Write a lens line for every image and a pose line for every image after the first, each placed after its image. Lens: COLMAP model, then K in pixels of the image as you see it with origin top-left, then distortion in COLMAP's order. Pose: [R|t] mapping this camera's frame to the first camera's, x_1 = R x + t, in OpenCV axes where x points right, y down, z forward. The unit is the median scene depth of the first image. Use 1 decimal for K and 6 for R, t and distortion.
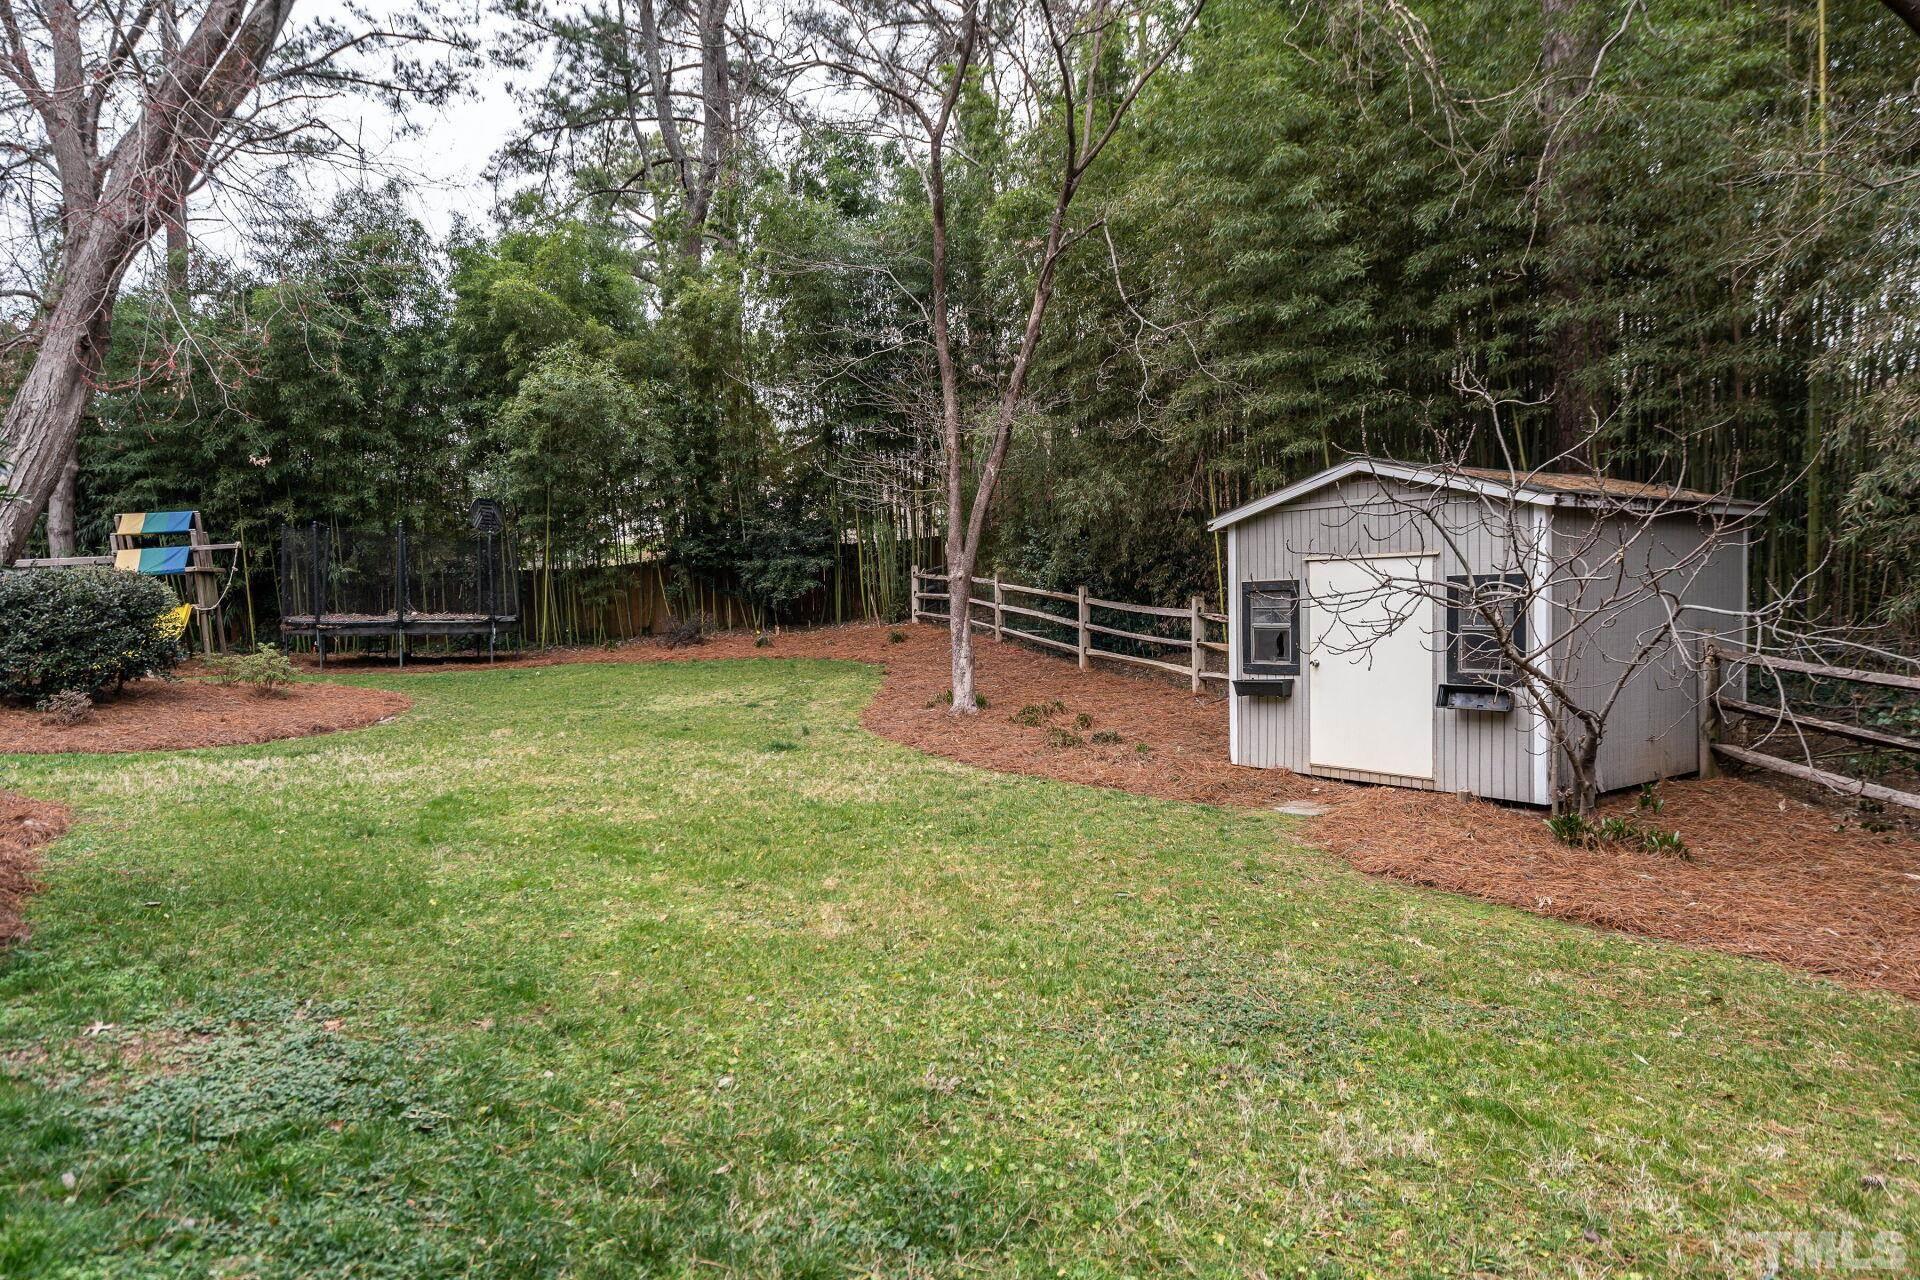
lens RADIAL K [[1027.9, 0, 1017.9], [0, 1027.9, 645.4], [0, 0, 1]] dist [0.015883, -0.000457]
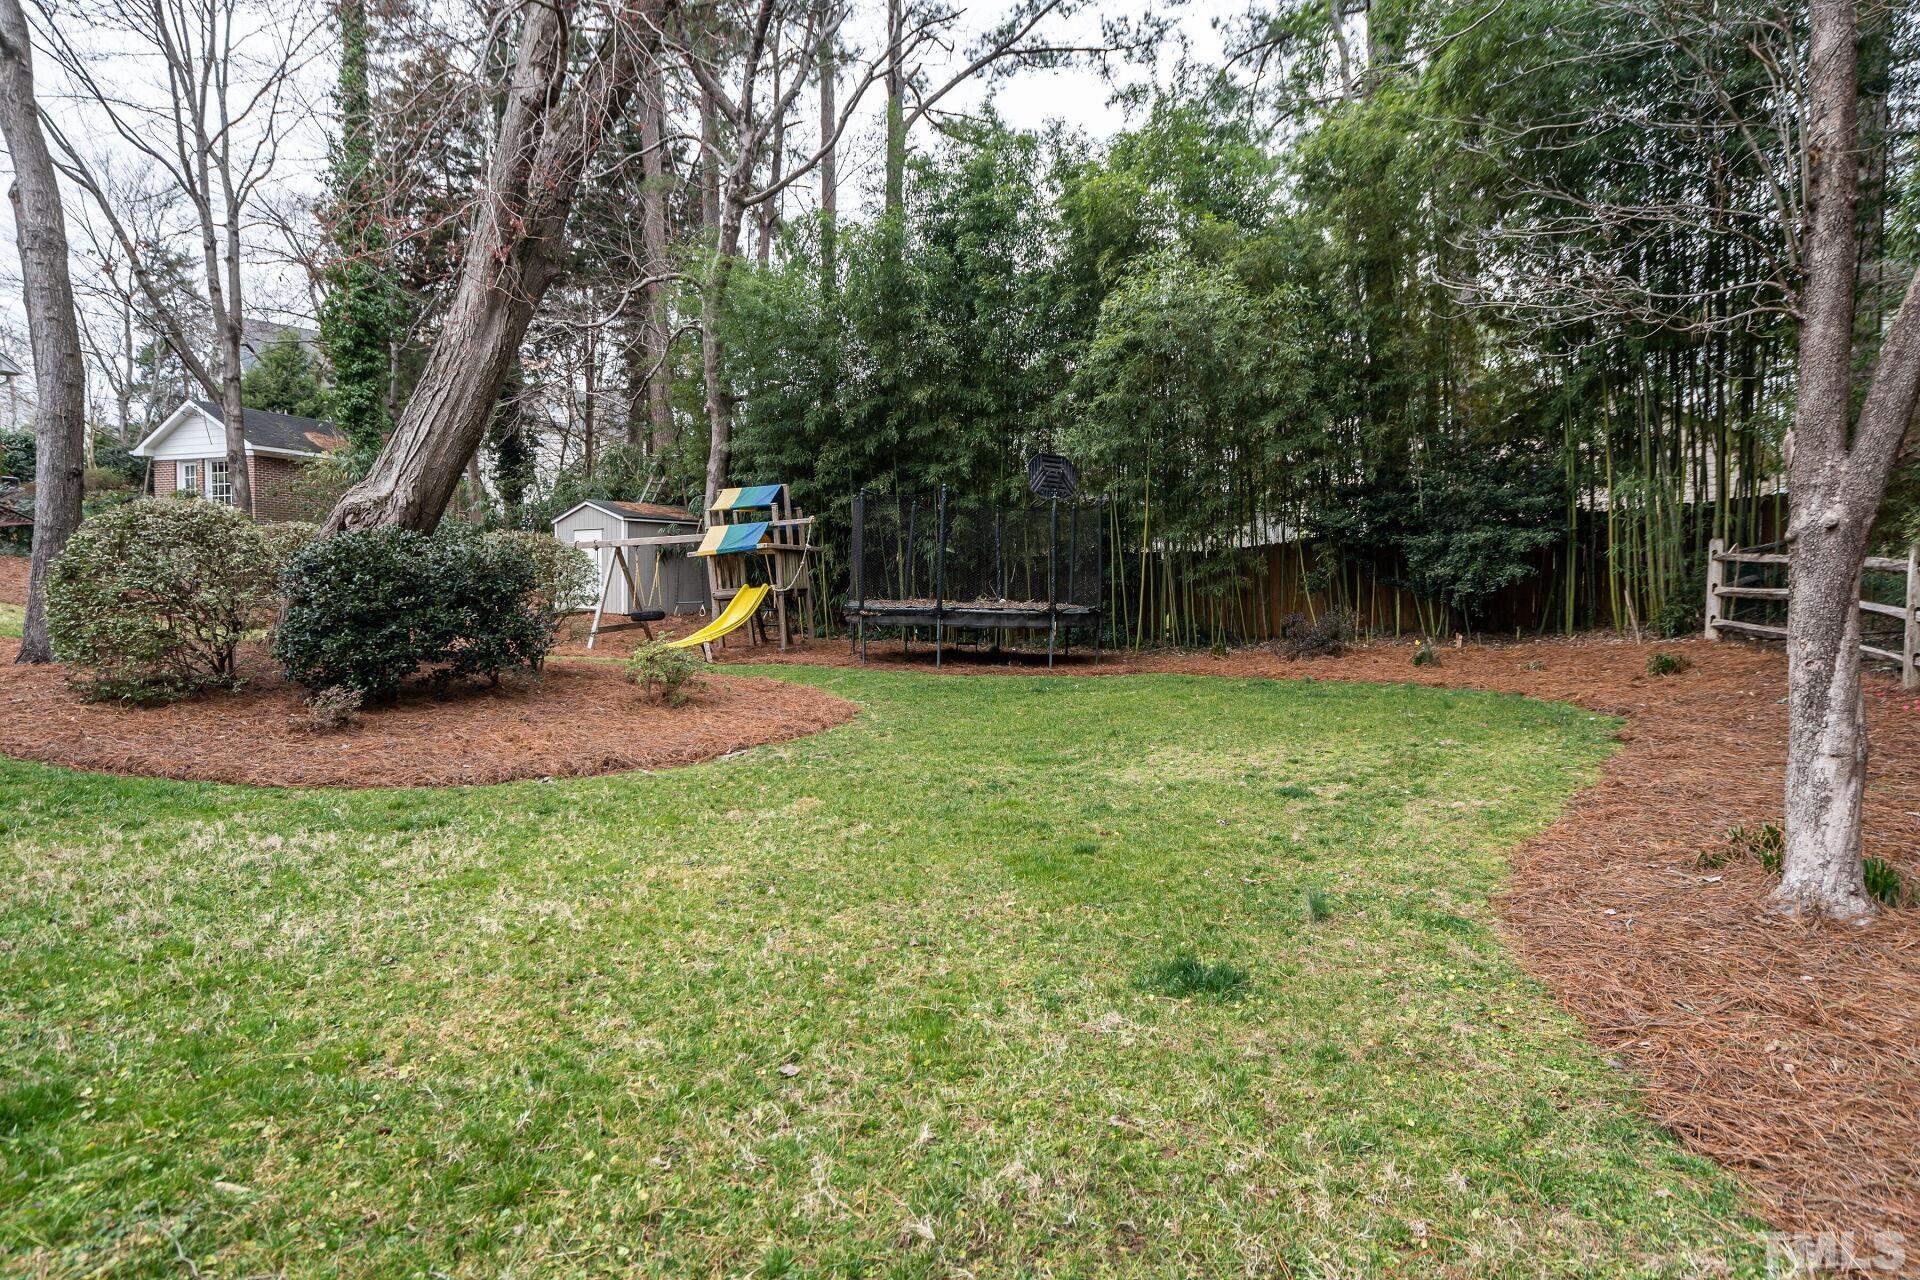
lens RADIAL K [[1027.9, 0, 1017.9], [0, 1027.9, 645.4], [0, 0, 1]] dist [0.015883, -0.000457]
pose [[0.761066, 0.052273, -0.646565, -0.023246], [-0.050421, 0.998499, 0.021377, -0.012680], [0.646712, 0.016332, 0.762559, 0.351433]]
